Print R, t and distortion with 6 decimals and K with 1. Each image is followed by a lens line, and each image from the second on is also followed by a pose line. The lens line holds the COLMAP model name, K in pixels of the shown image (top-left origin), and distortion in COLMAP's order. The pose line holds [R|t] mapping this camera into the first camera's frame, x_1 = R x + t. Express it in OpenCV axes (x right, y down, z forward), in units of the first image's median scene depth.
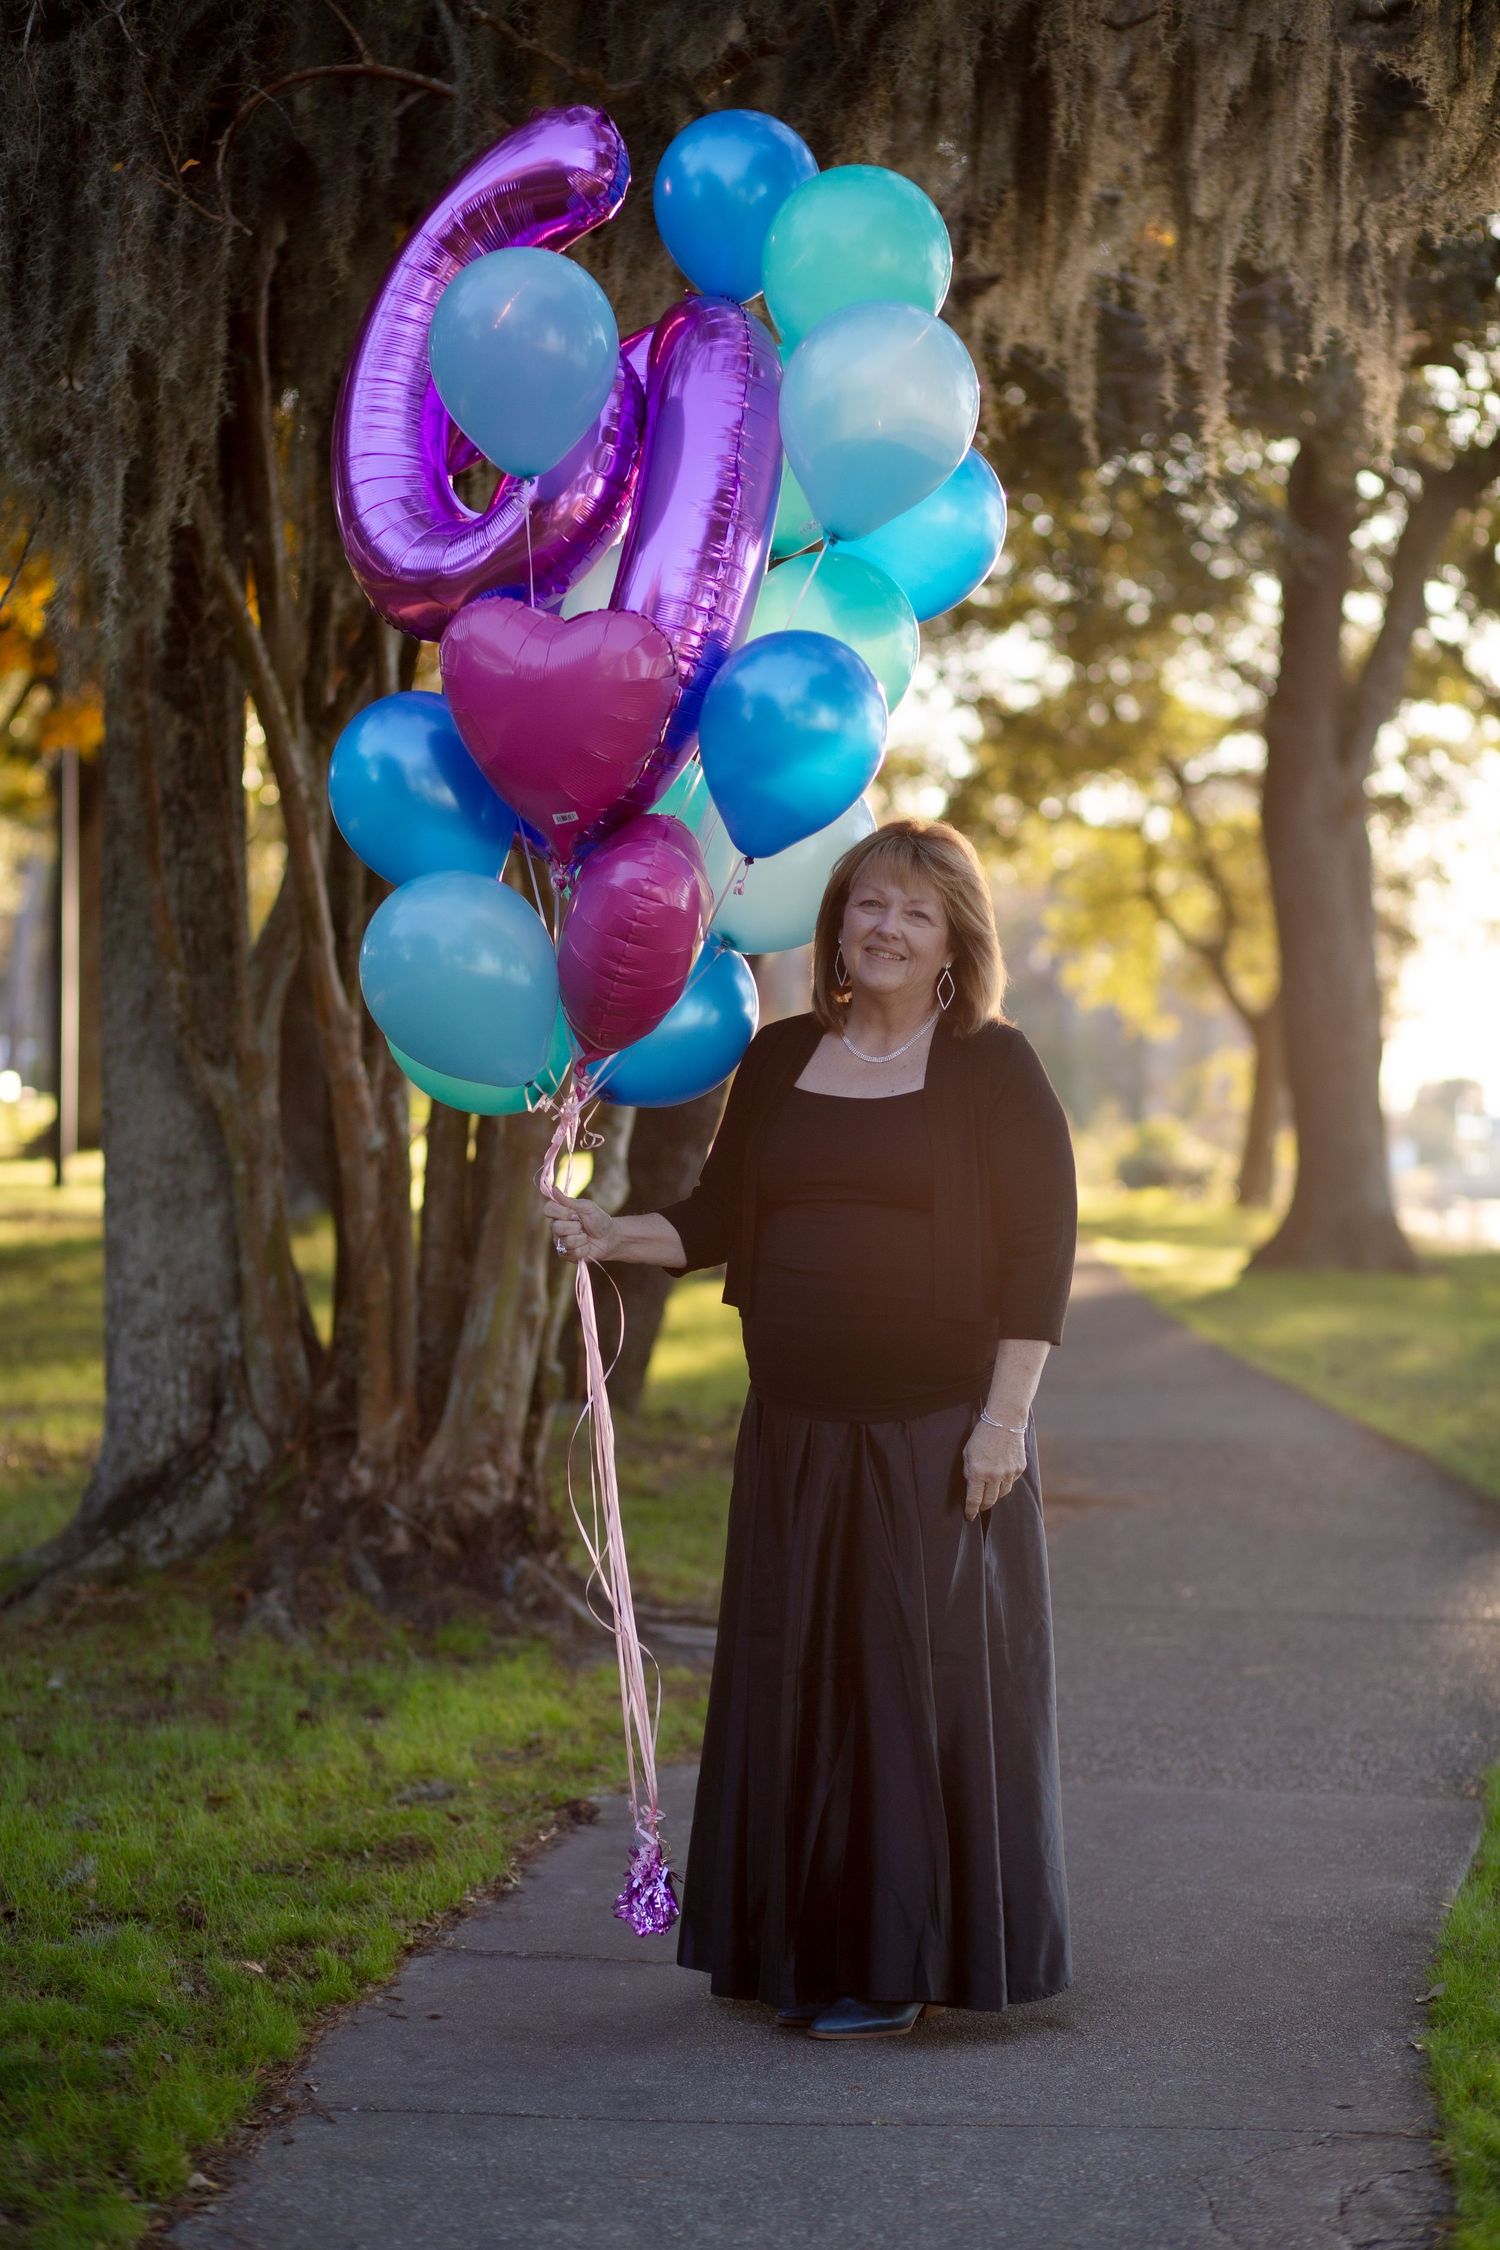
lens RADIAL K [[5448.0, 0, 750.0], [0, 5448.0, 1125.0], [0, 0, 1]] dist [0.010697, -1.741461]
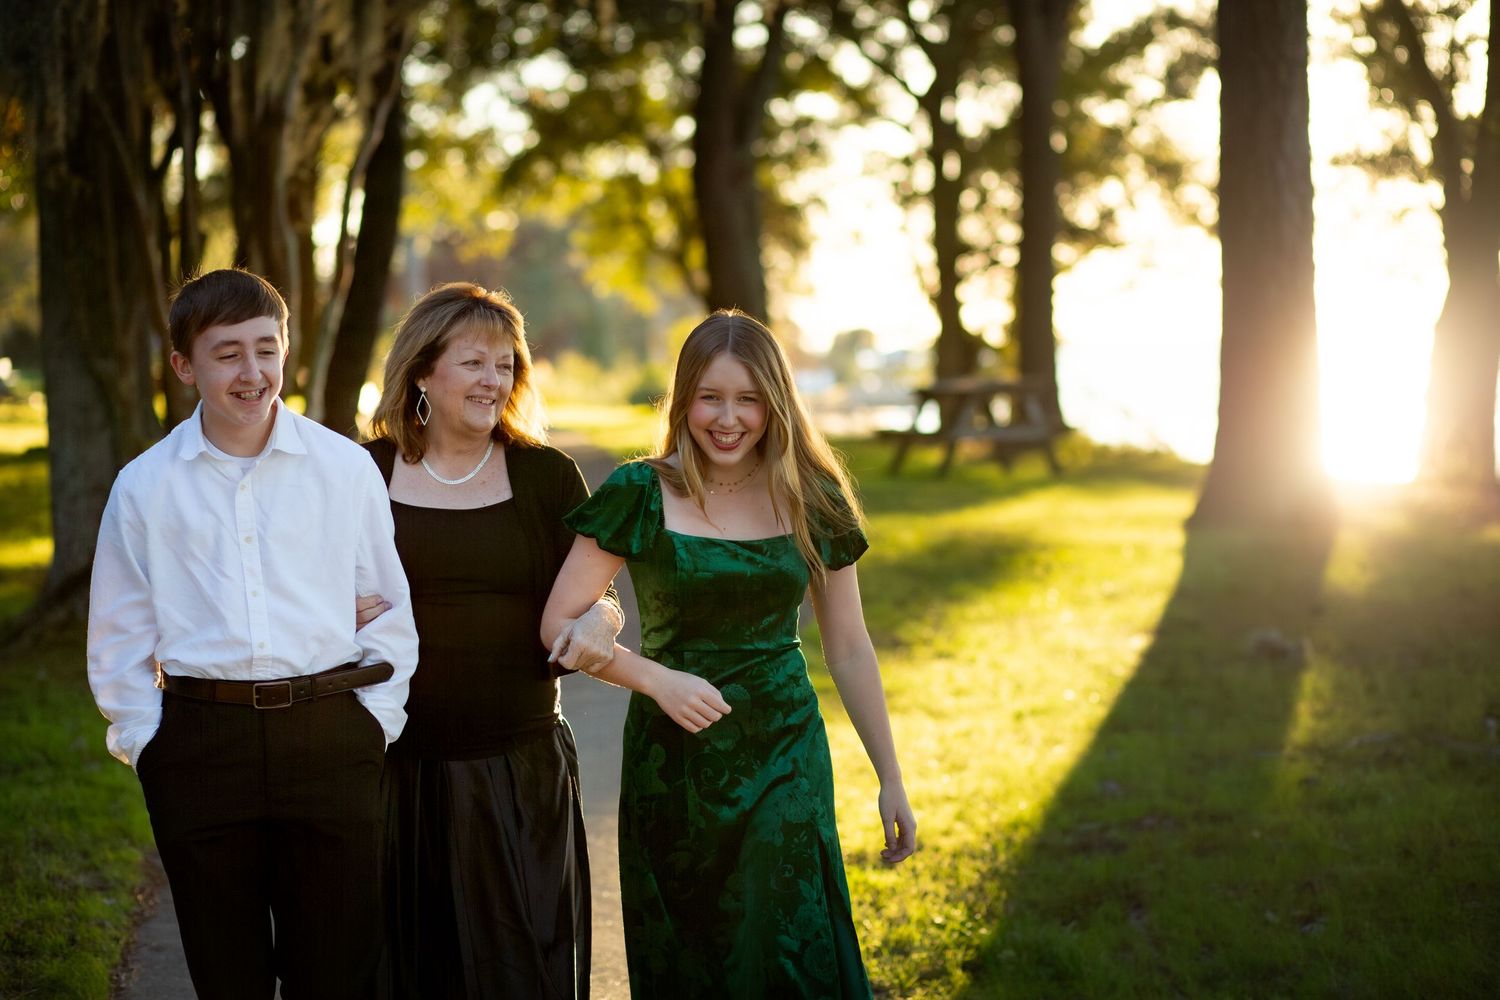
lens RADIAL K [[3732.1, 0, 750.0], [0, 3732.1, 500.0], [0, 0, 1]] dist [-0.433409, -0.070526]
pose [[0.994644, -0.042880, 0.094050, 0.004356], [0.039588, 0.998546, 0.036595, 0.000862], [-0.095482, -0.032675, 0.994895, -0.309421]]
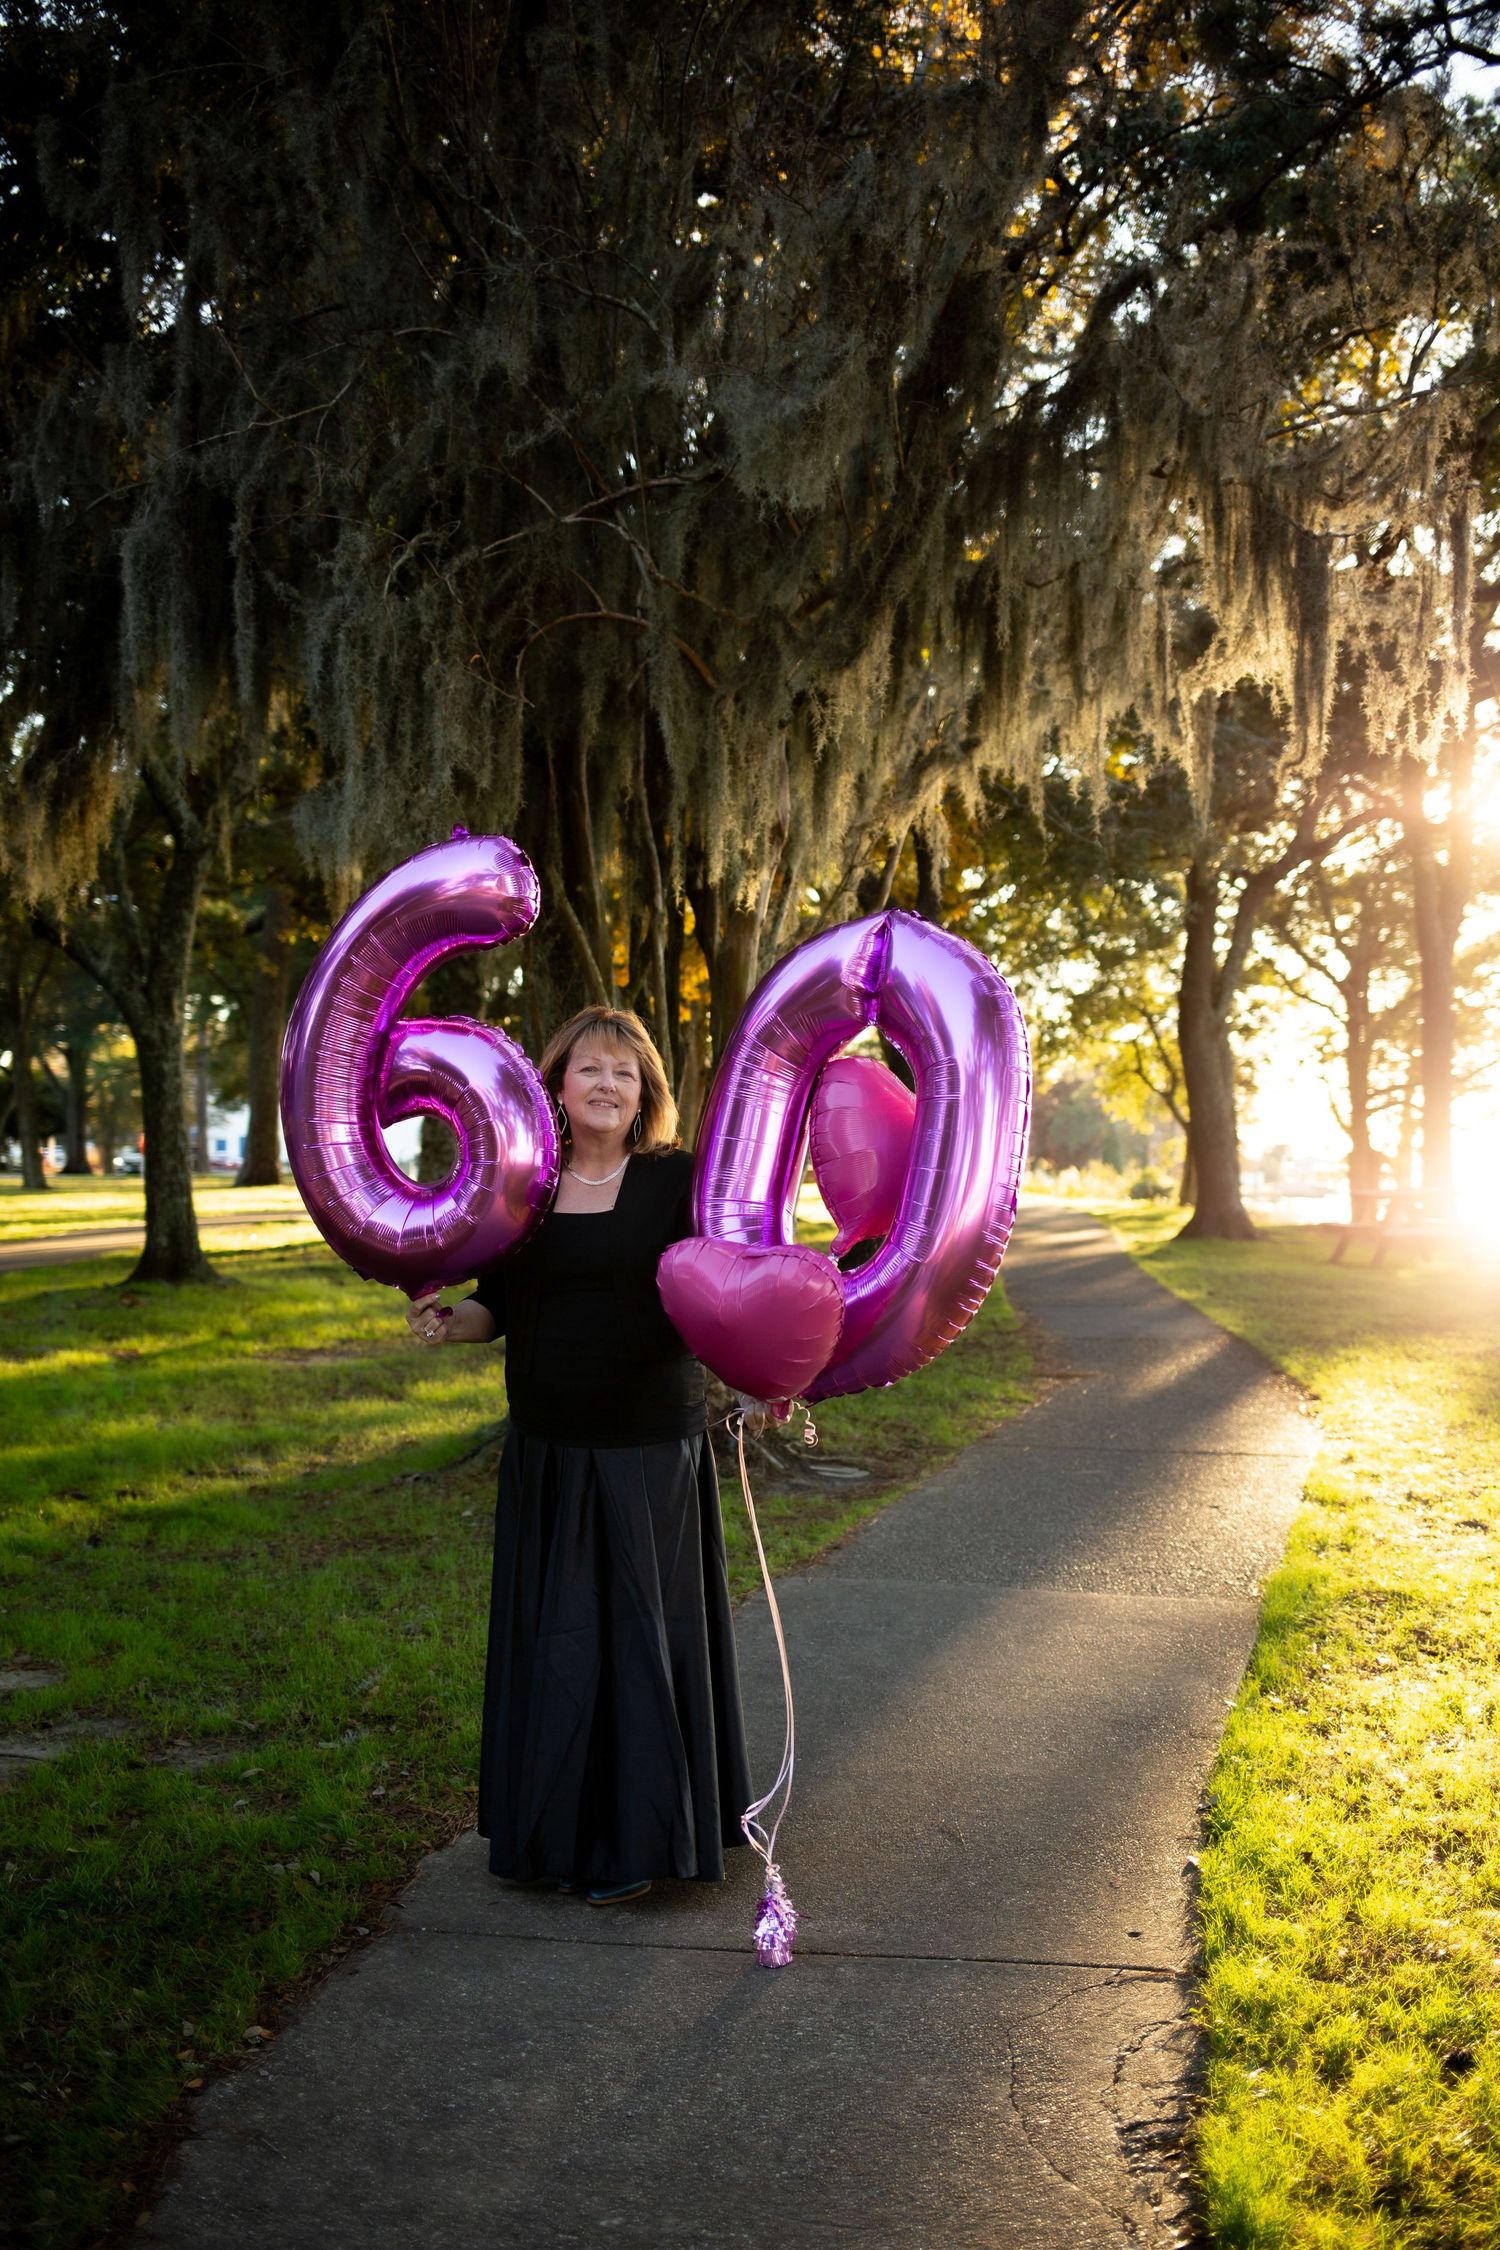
lens RADIAL K [[2182.3, 0, 750.0], [0, 2182.3, 1125.0], [0, 0, 1]] dist [-0.039017, 0.019688]
pose [[0.993579, -0.023111, -0.110754, 0.045936], [0.020734, 0.999530, -0.022570, -0.008038], [0.111224, 0.020129, 0.993591, 0.256771]]
